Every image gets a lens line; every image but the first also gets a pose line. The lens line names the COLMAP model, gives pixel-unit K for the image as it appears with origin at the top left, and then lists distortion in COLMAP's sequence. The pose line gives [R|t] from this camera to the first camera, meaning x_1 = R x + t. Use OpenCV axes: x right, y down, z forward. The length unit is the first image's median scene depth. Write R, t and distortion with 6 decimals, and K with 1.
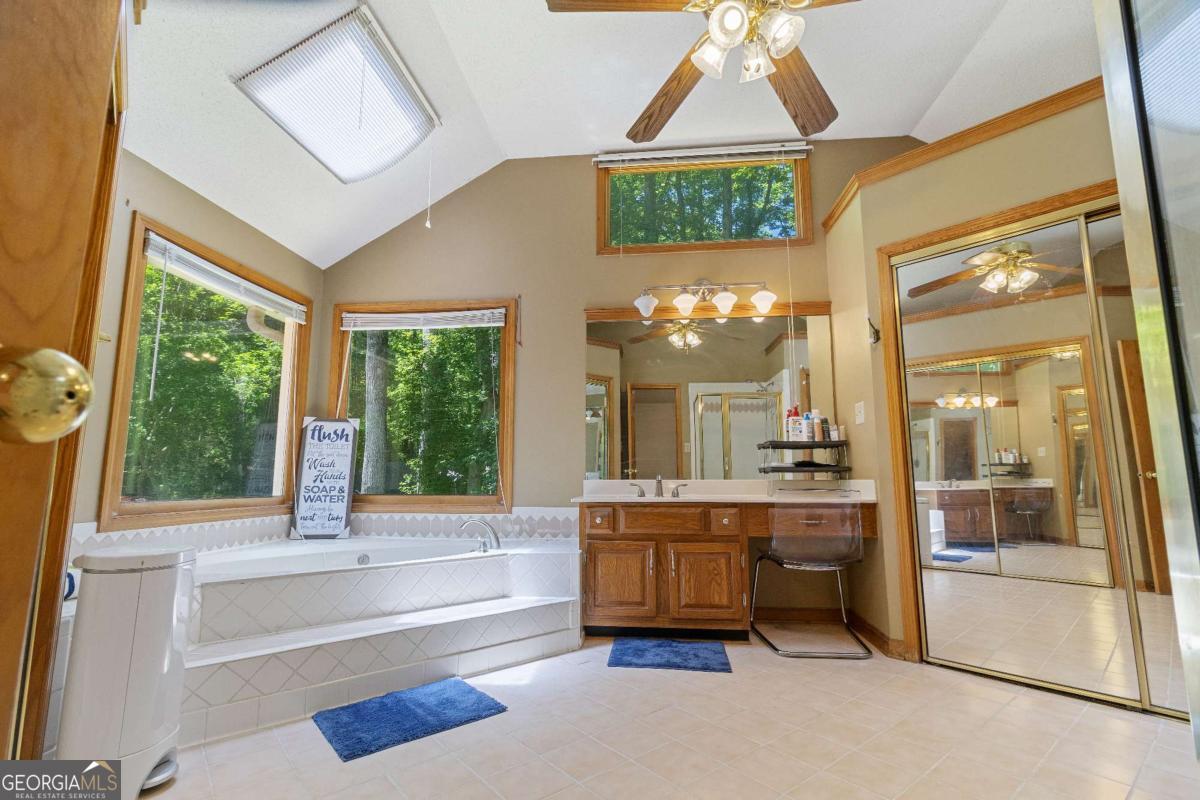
lens RADIAL K [[558.8, 0, 601.4], [0, 558.8, 400.7], [0, 0, 1]] dist [0.001665, 0.000136]
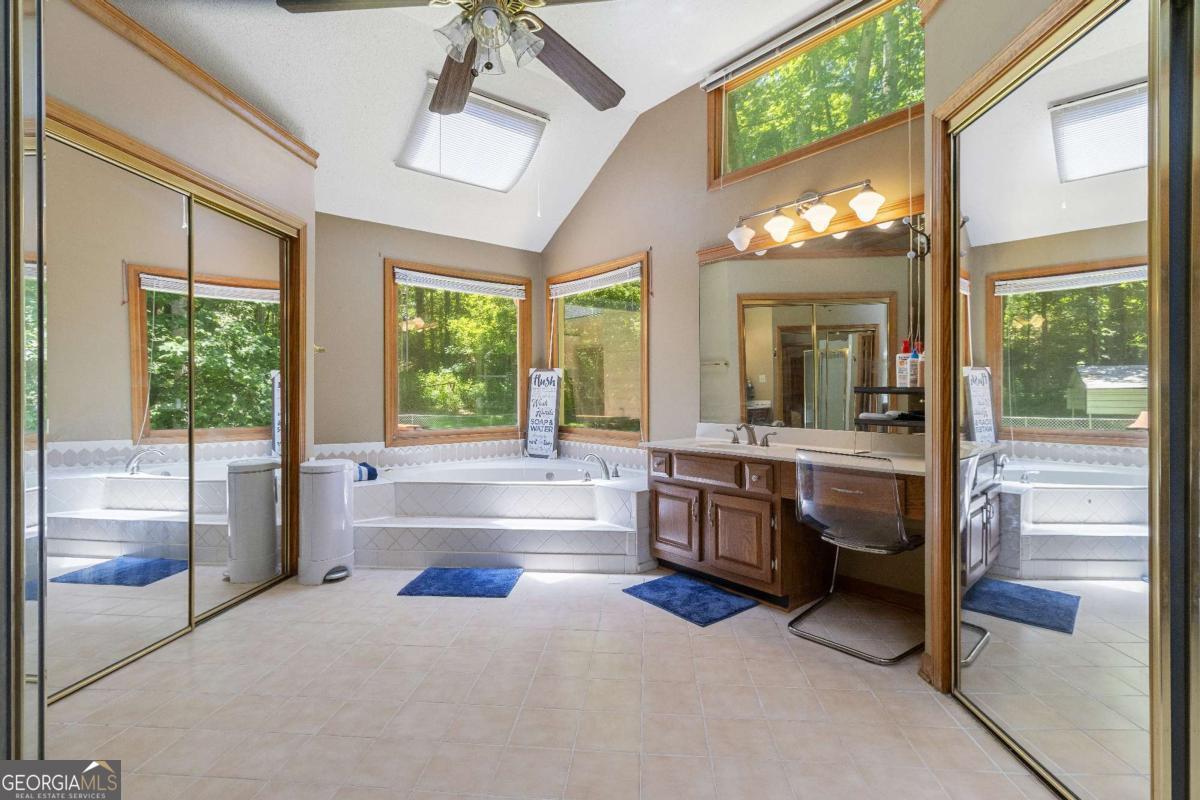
lens RADIAL K [[558.8, 0, 594.7], [0, 558.8, 394.1], [0, 0, 1]] dist [0.001665, 0.000136]
pose [[0.710286, 0.003202, -0.703906, 0.660055], [0.097993, 0.989803, 0.103384, -0.042385], [0.697059, -0.142410, 0.702729, 0.179431]]
